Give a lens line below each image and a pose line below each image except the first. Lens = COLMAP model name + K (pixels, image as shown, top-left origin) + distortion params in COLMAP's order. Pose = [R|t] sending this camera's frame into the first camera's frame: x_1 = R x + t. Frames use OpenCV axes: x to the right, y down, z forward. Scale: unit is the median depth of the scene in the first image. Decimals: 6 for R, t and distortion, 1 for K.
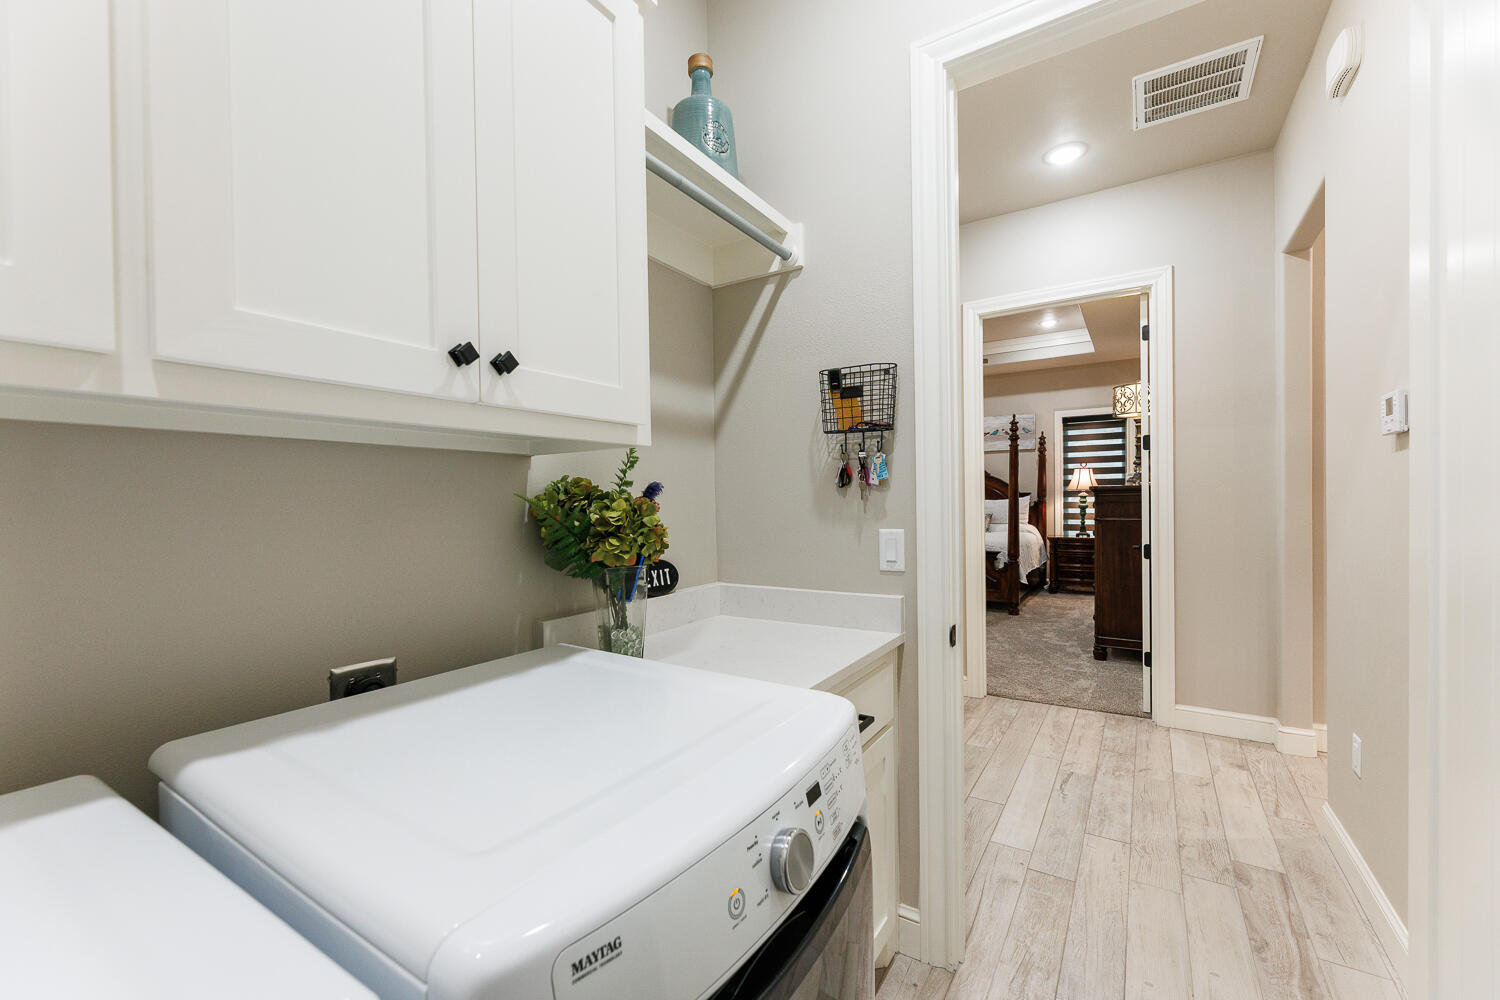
lens RADIAL K [[611.6, 0, 753.2], [0, 611.6, 504.0], [0, 0, 1]] dist [0.002736, 0.002149]
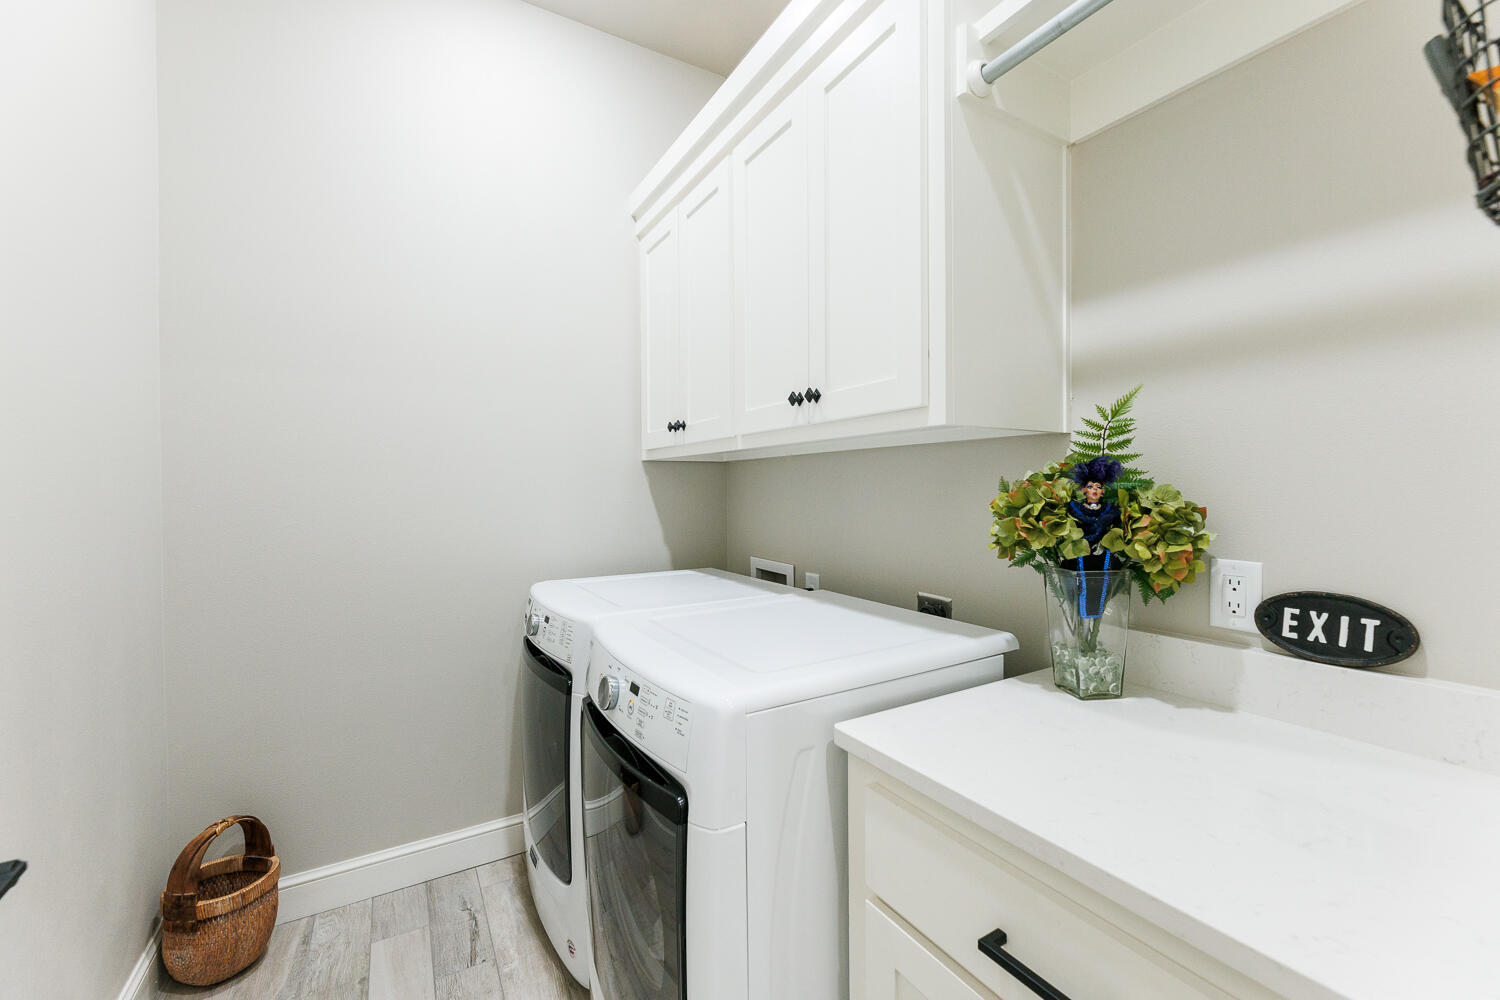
lens RADIAL K [[611.6, 0, 753.2], [0, 611.6, 492.2], [0, 0, 1]] dist [0.002736, 0.002149]
pose [[-0.448206, 0.026390, -0.893541, 0.816685], [0.011397, 0.999652, 0.023807, -0.021266], [0.893858, 0.000487, -0.448351, 1.231861]]
